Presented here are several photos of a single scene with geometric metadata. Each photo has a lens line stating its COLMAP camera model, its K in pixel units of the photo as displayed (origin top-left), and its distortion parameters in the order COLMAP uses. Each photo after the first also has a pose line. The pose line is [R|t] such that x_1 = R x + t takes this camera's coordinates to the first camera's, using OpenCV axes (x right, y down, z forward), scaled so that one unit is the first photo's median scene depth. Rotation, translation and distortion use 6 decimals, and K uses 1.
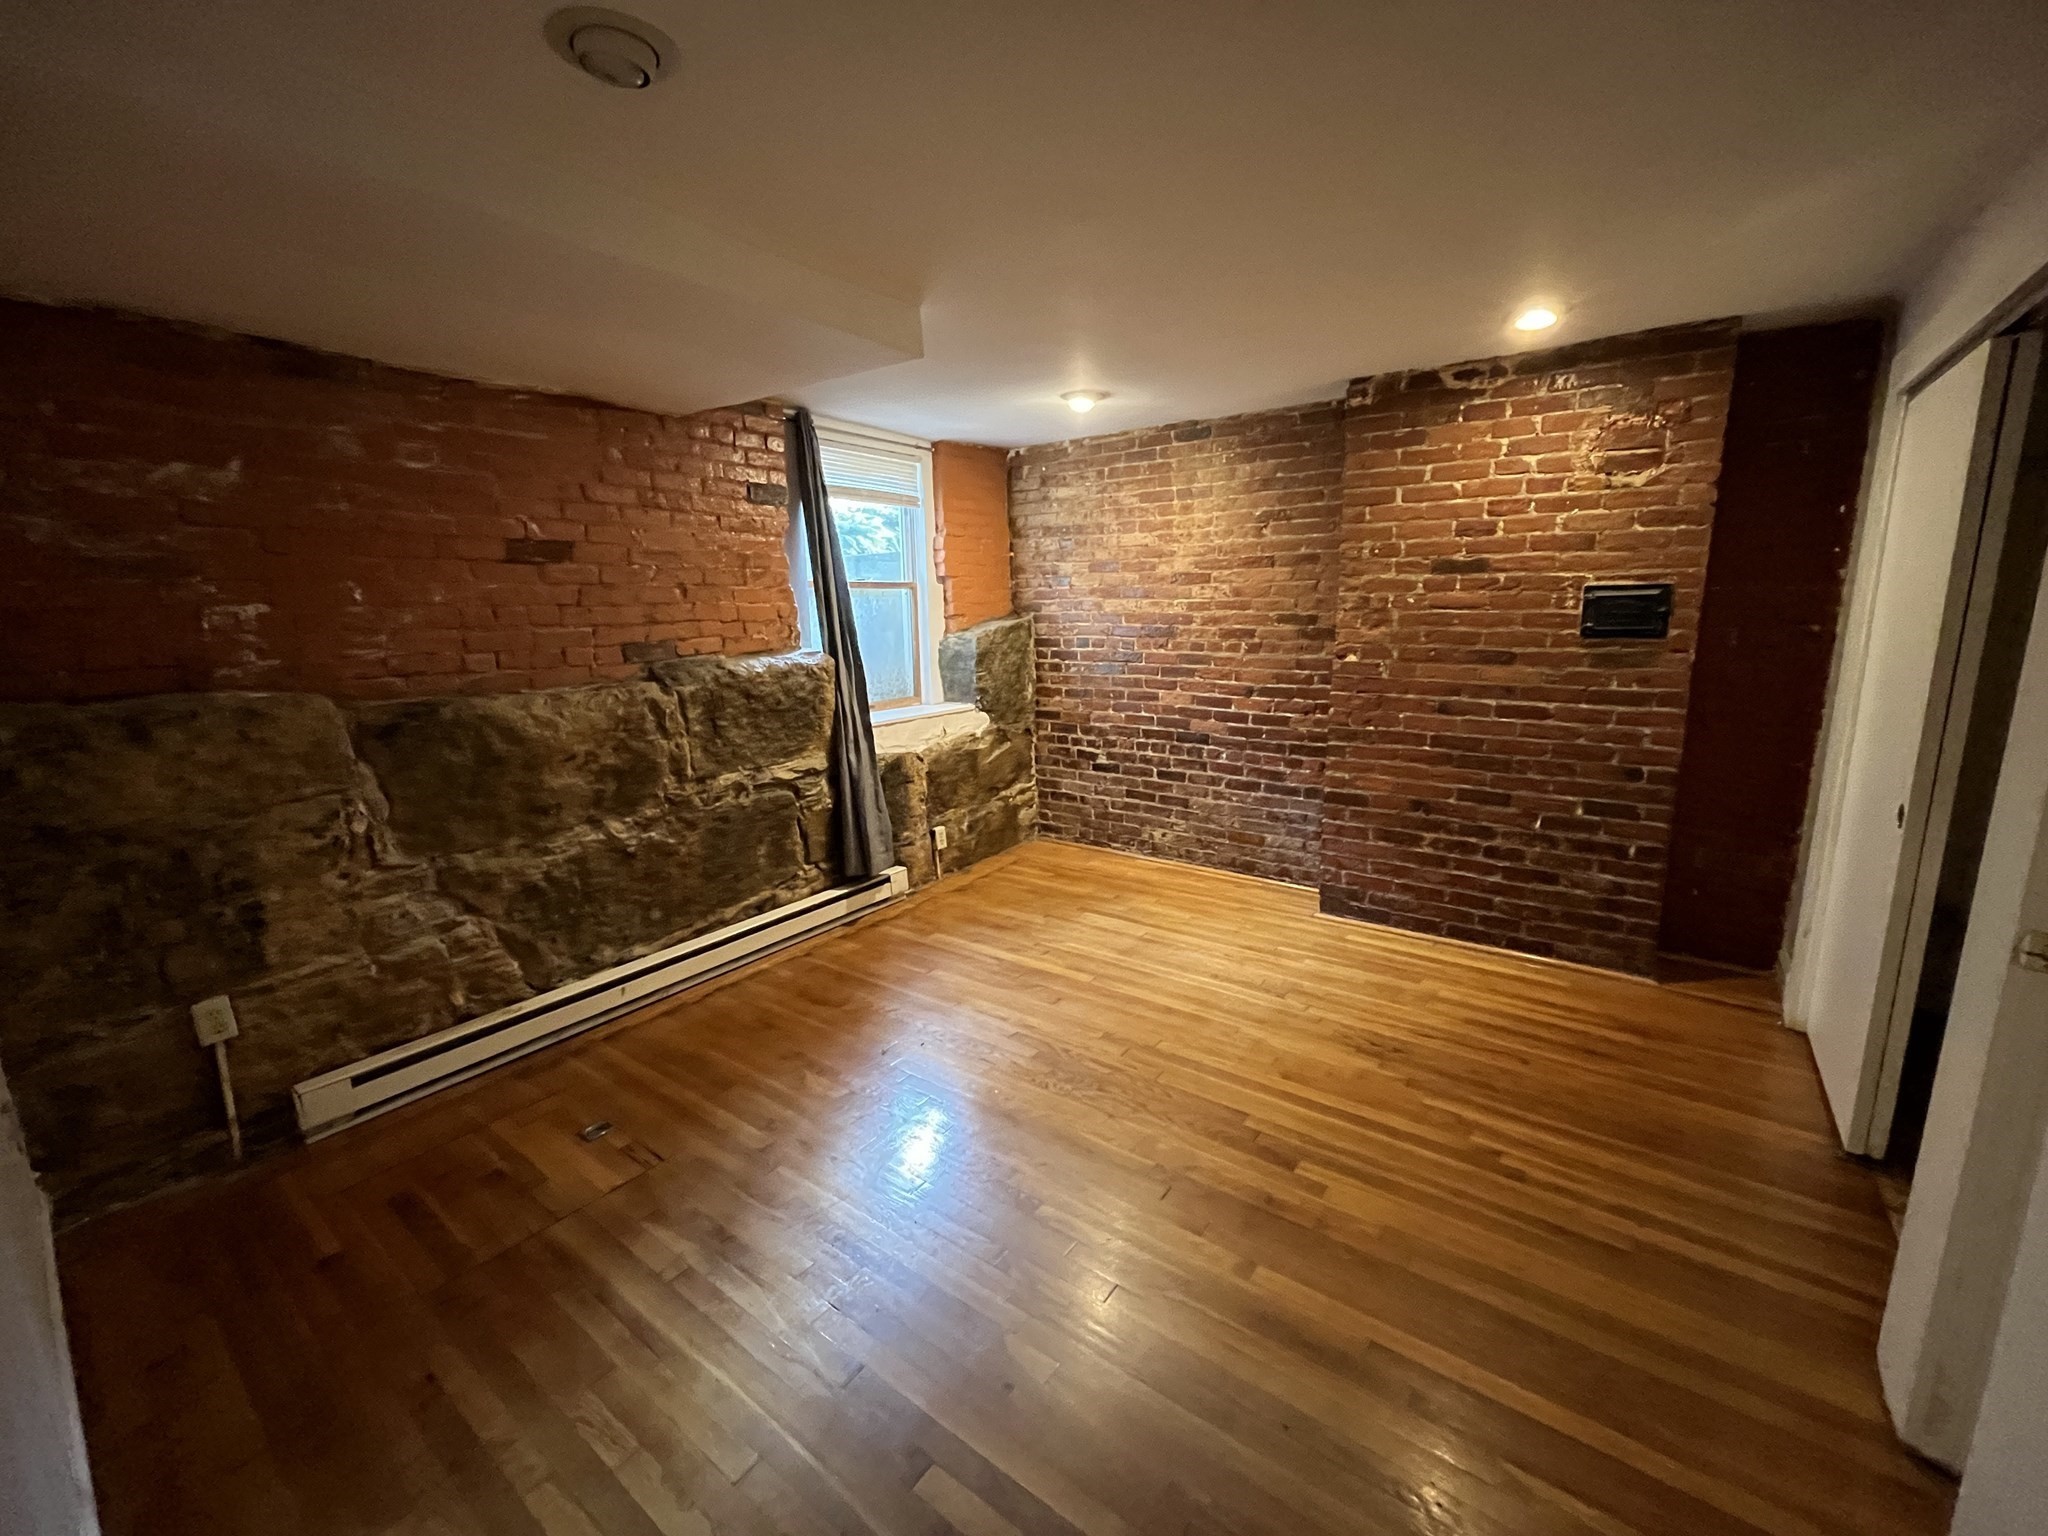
lens RADIAL K [[826.0, 0, 1020.0], [0, 826.0, 767.0], [0, 0, 1]] dist [-0.002304, 0.000042]
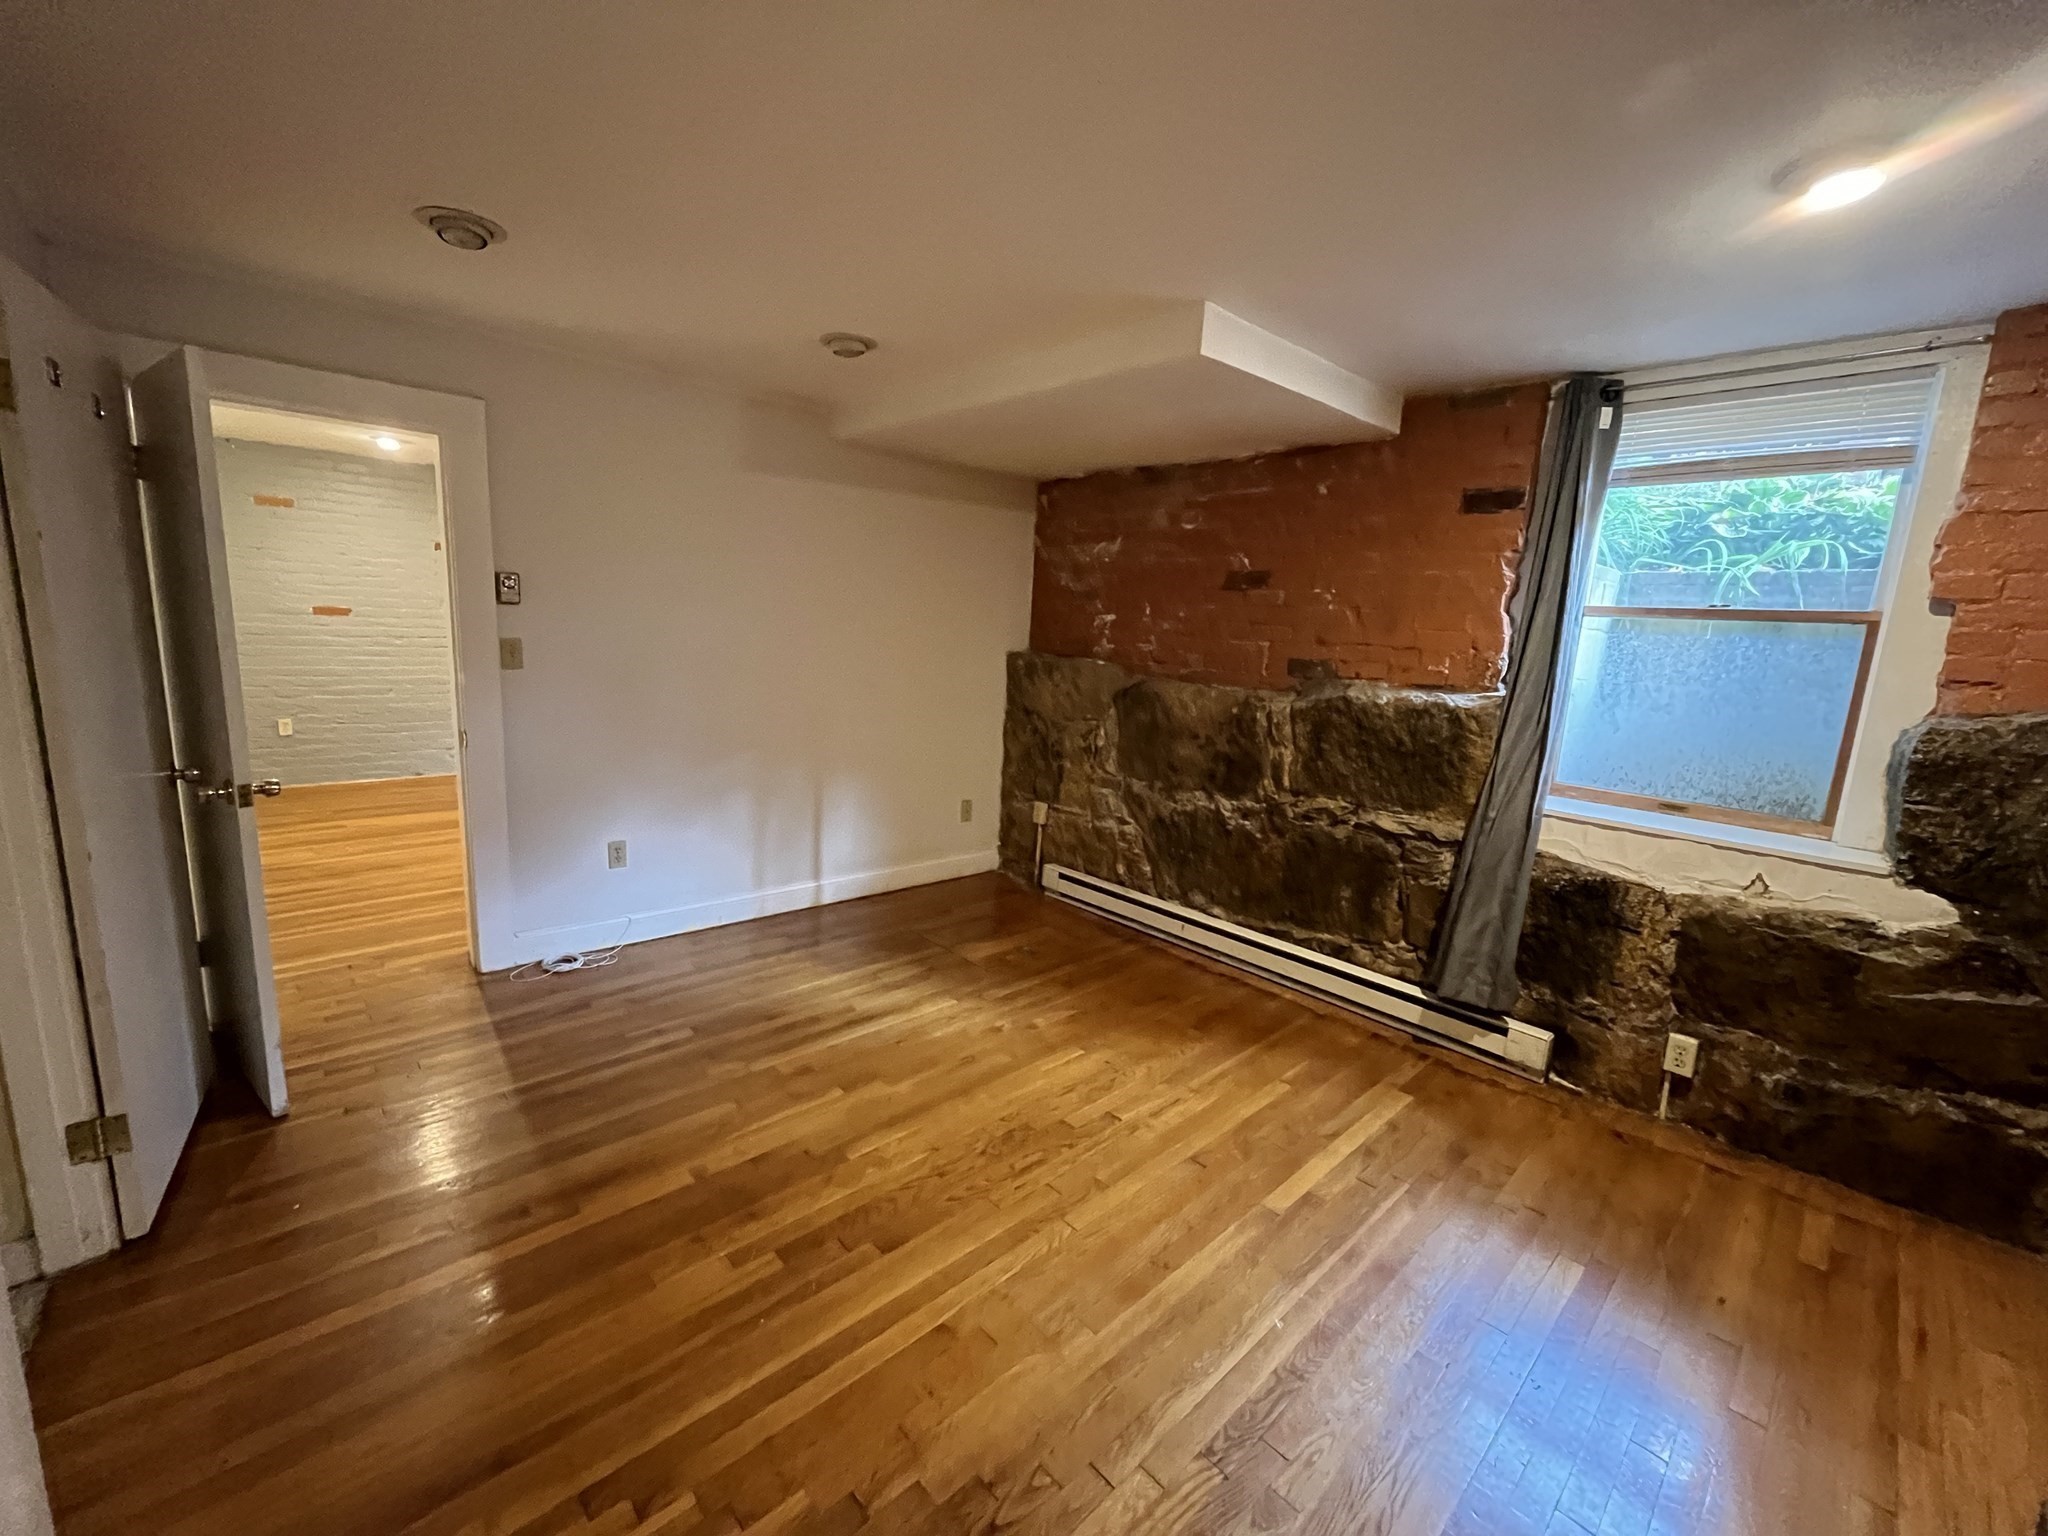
lens RADIAL K [[826.0, 0, 1020.0], [0, 826.0, 763.9], [0, 0, 1]] dist [-0.002304, 0.000042]
pose [[-0.177659, 0.179221, -0.967635, 0.631843], [-0.232100, 0.947906, 0.218181, -0.155458], [0.956330, 0.263350, -0.126807, 0.742186]]
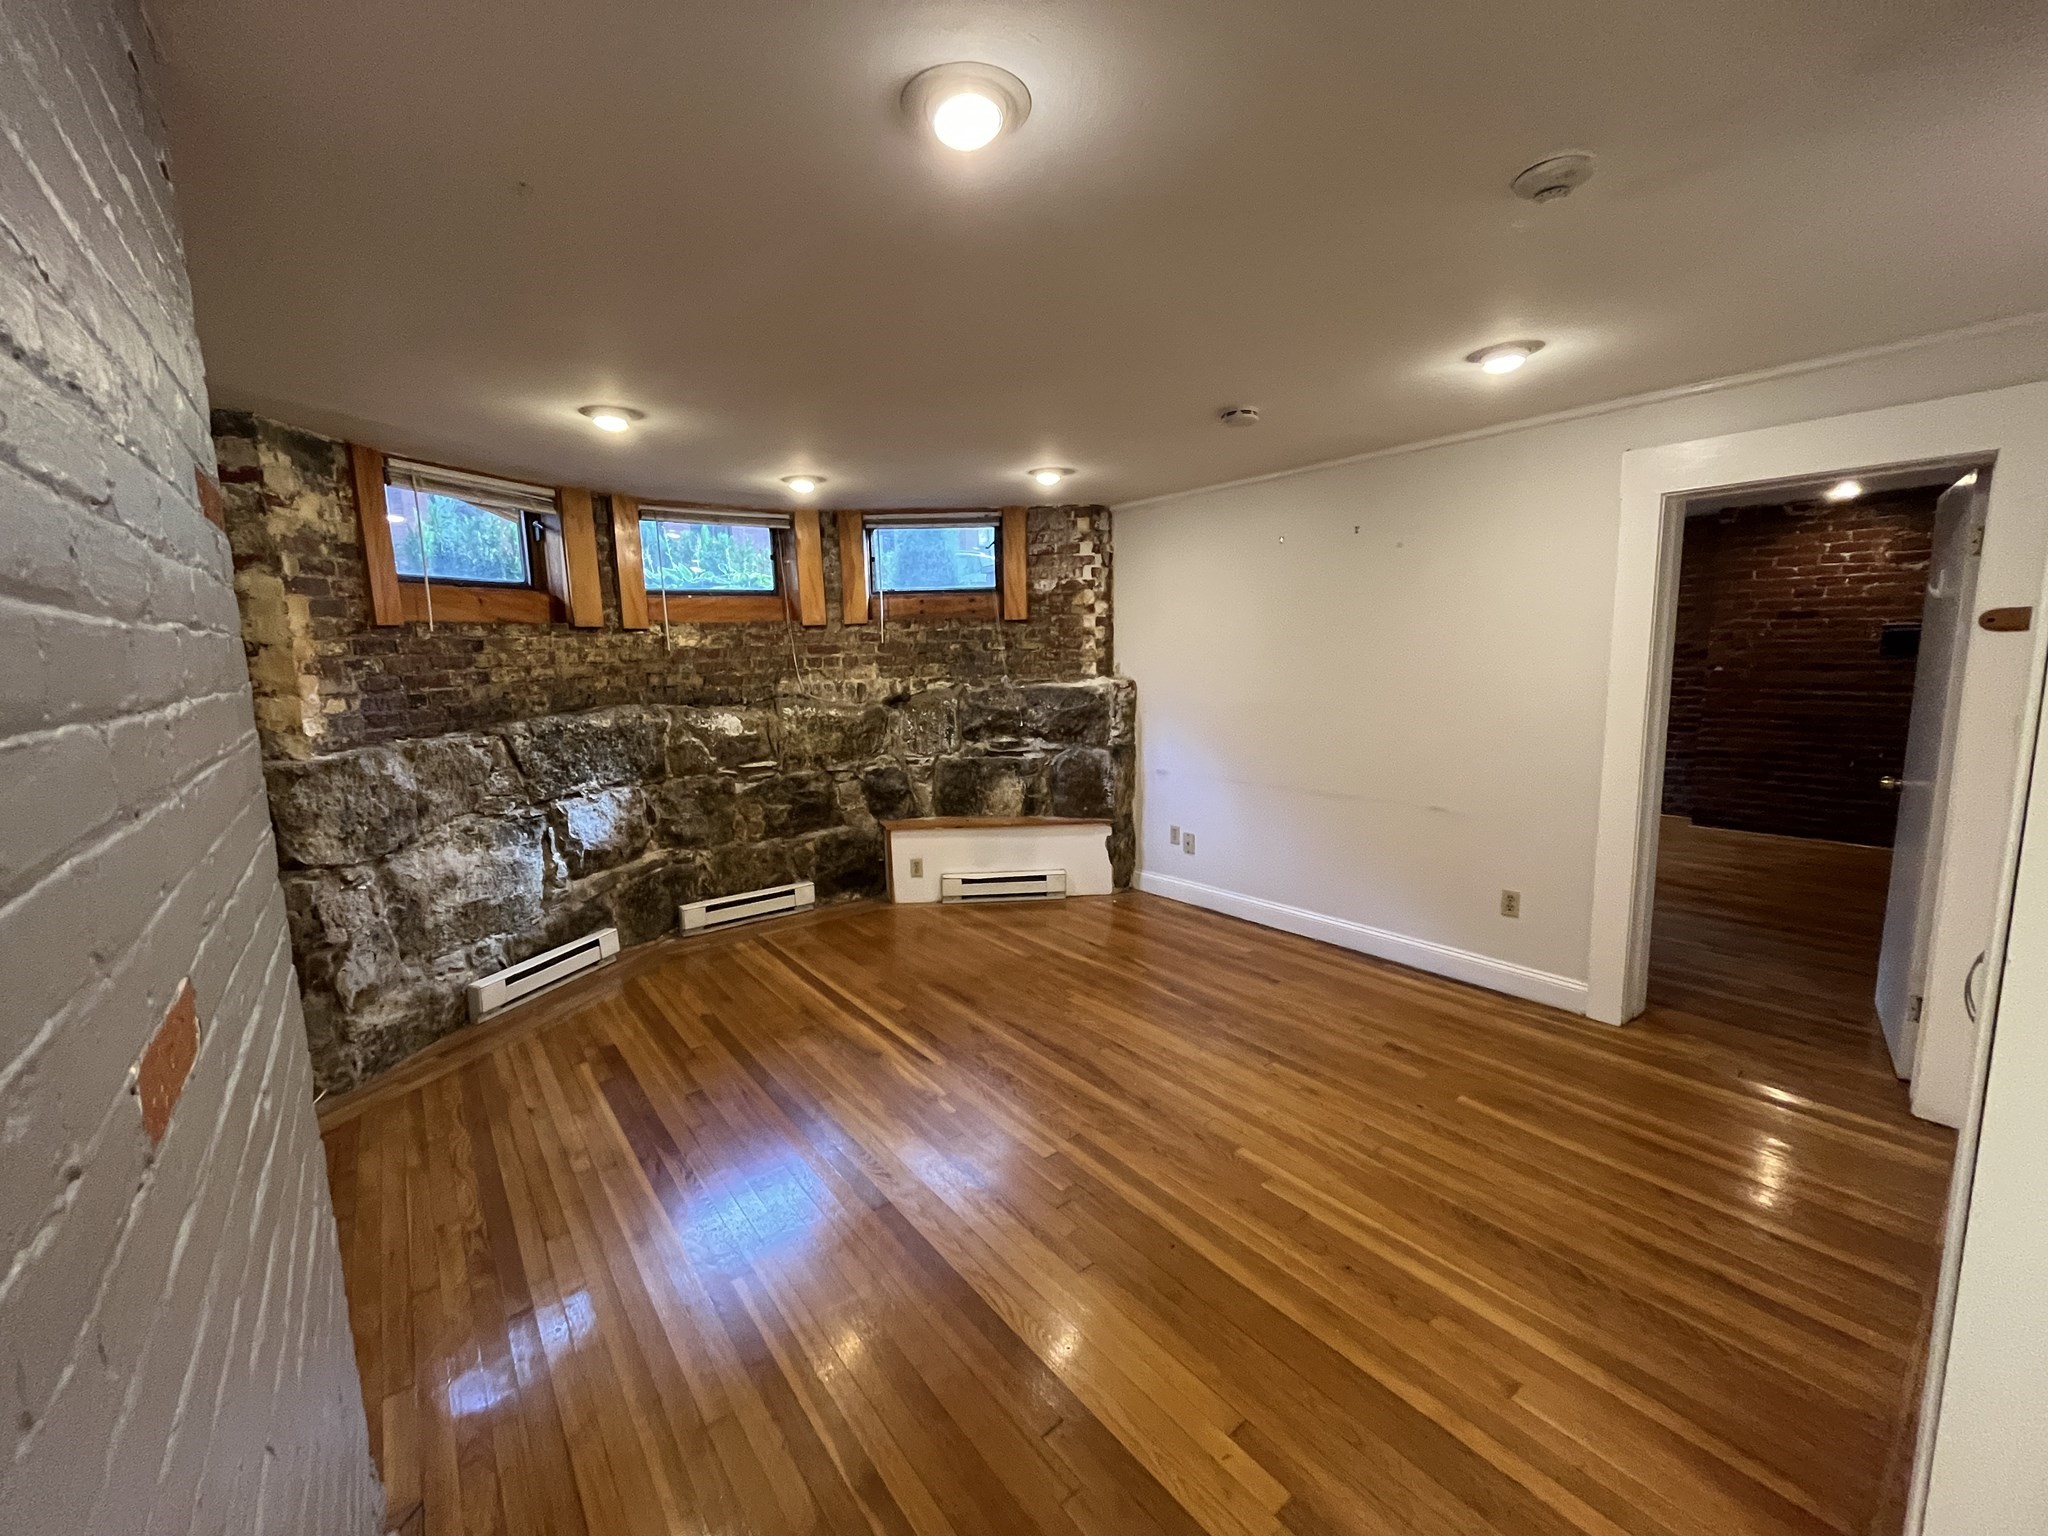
lens RADIAL K [[826.0, 0, 1022.8], [0, 826.0, 757.7], [0, 0, 1]] dist [-0.002304, 0.000042]
pose [[0.964470, 0.025576, -0.262952, -0.526049], [-0.038673, 0.998249, -0.044751, 0.181307], [0.261347, 0.053330, 0.963770, -0.989279]]
